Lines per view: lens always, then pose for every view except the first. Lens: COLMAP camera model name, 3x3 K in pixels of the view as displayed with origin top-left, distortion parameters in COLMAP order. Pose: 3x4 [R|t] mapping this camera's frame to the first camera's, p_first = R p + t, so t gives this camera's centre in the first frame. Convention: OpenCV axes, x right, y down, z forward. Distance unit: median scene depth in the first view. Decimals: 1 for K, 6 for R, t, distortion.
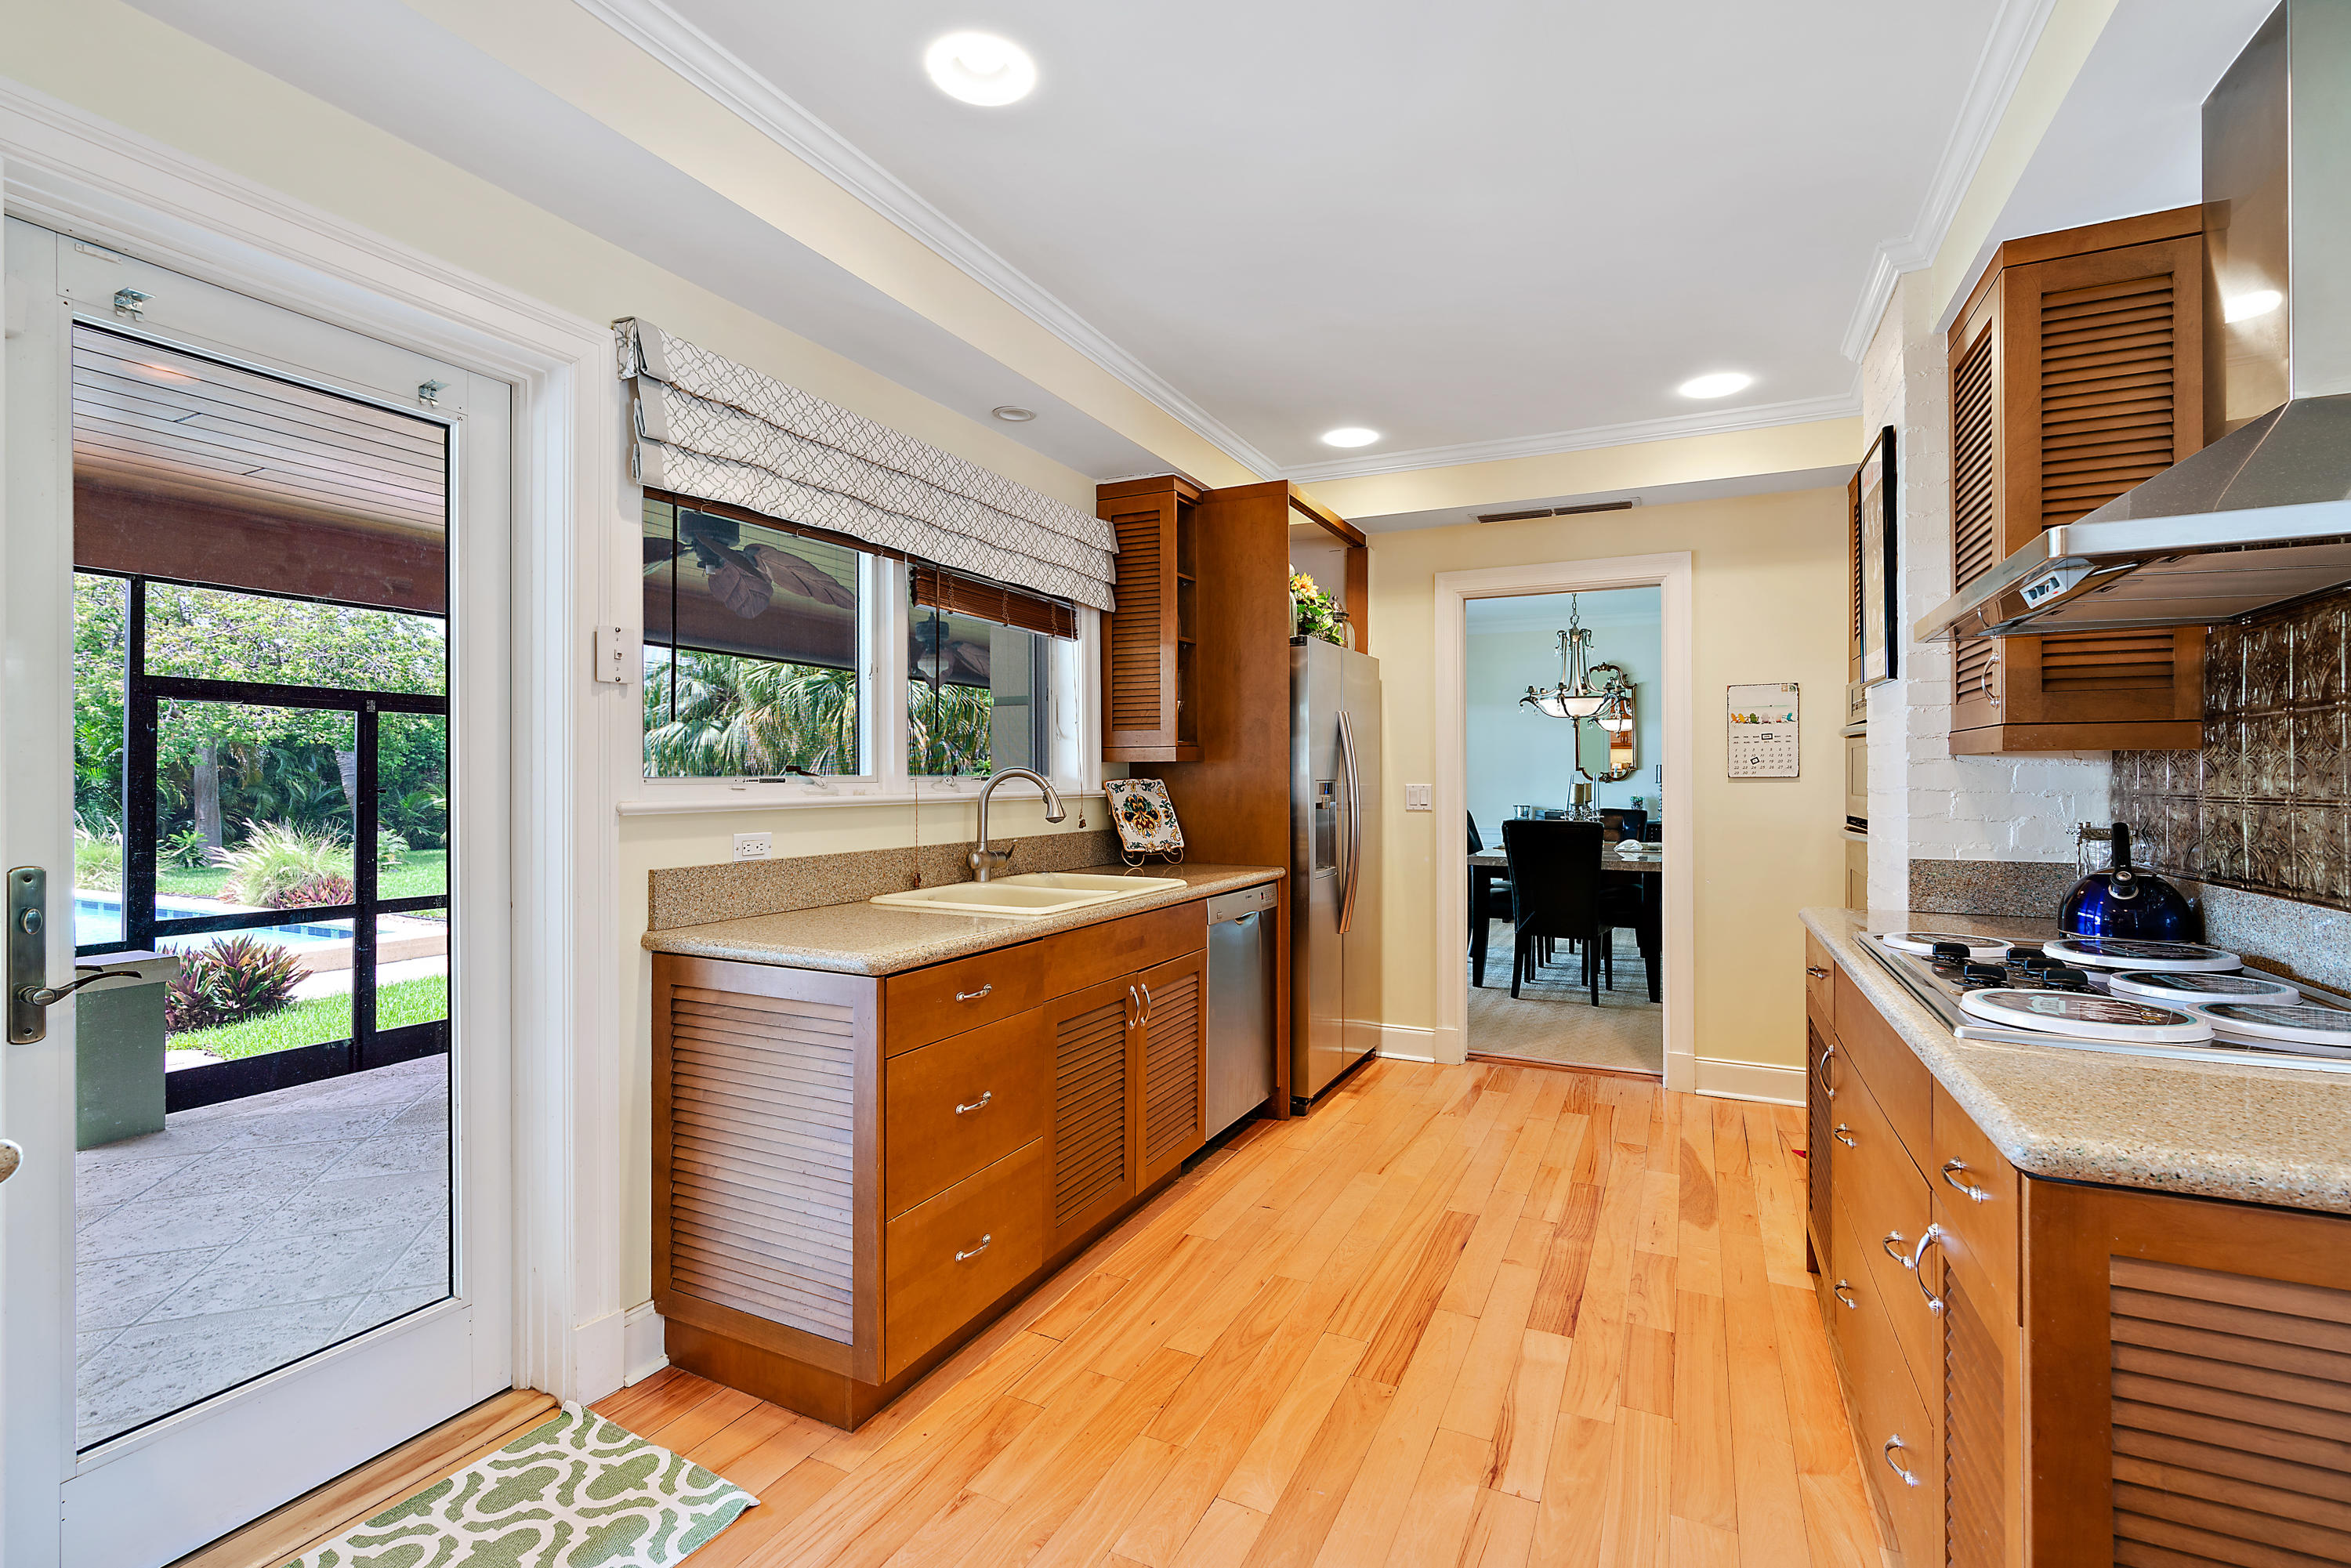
lens RADIAL K [[1050.3, 0, 1171.3], [0, 1050.3, 776.3], [0, 0, 1]] dist [-0.019030, 0.007311]
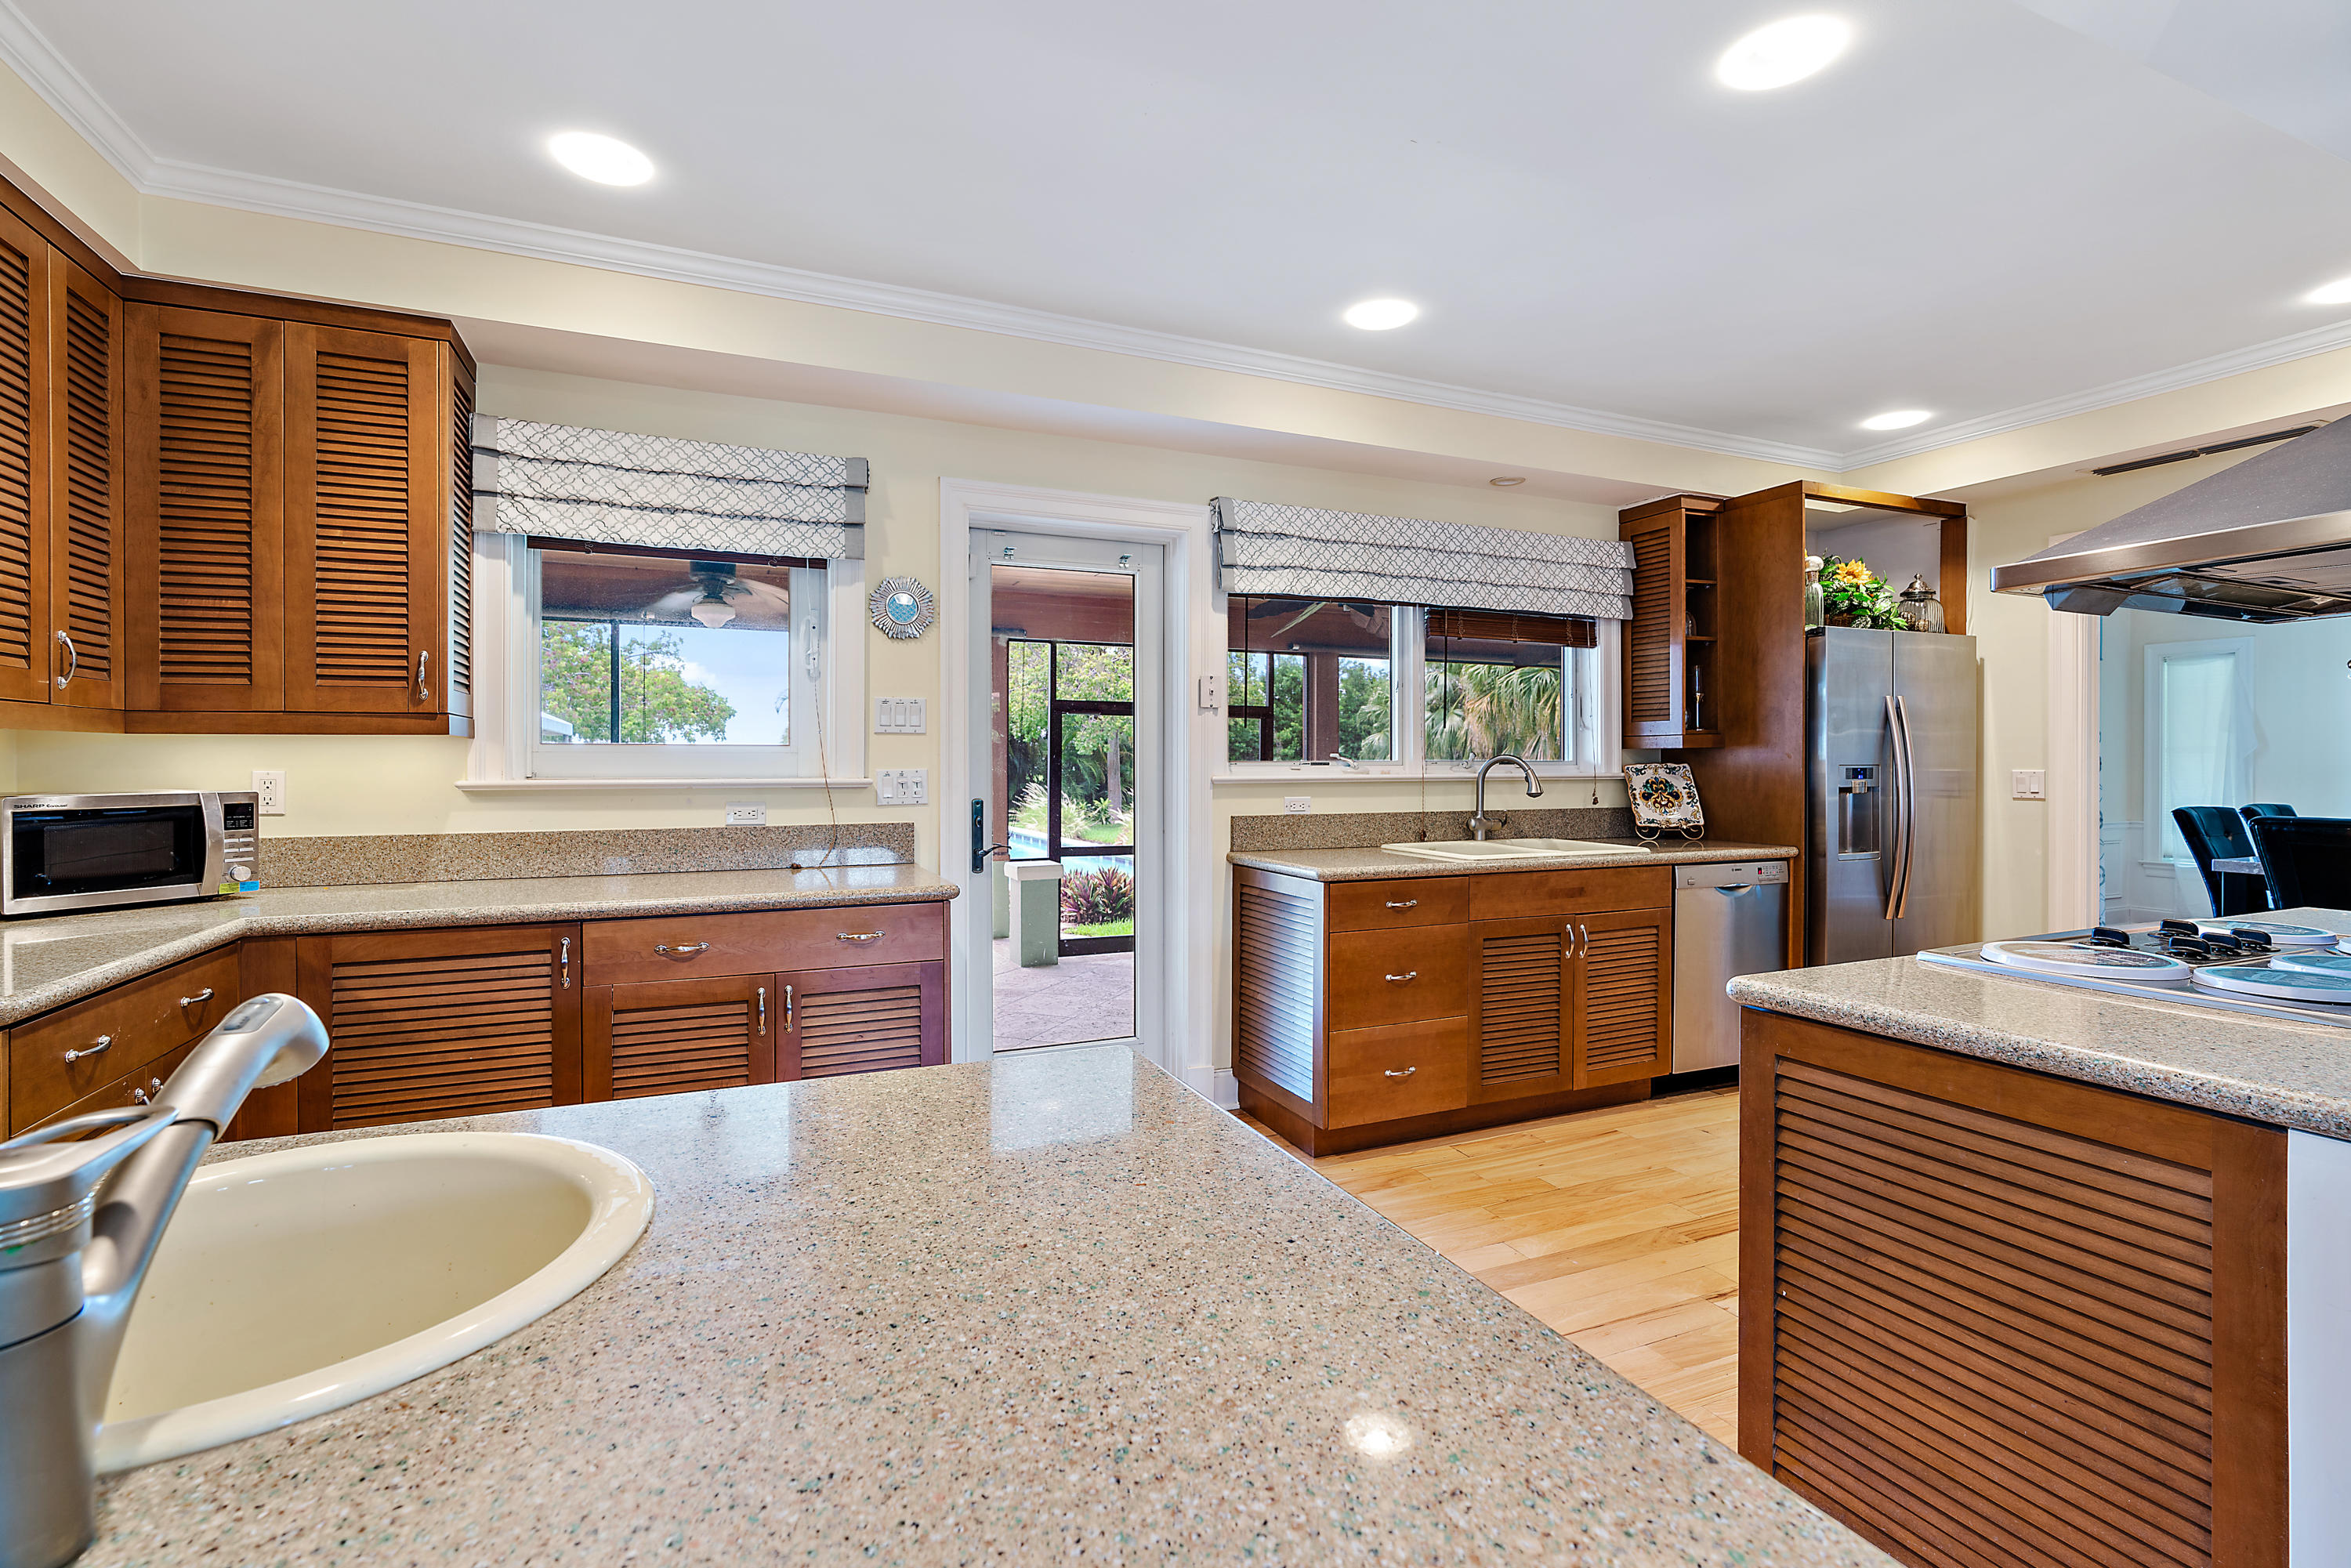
lens RADIAL K [[1050.3, 0, 1171.3], [0, 1050.3, 776.3], [0, 0, 1]] dist [-0.019030, 0.007311]
pose [[0.762581, 0.009964, -0.646816, 0.317567], [0.000224, 0.999877, 0.015666, -0.001470], [0.646893, -0.012092, 0.762485, -0.219815]]
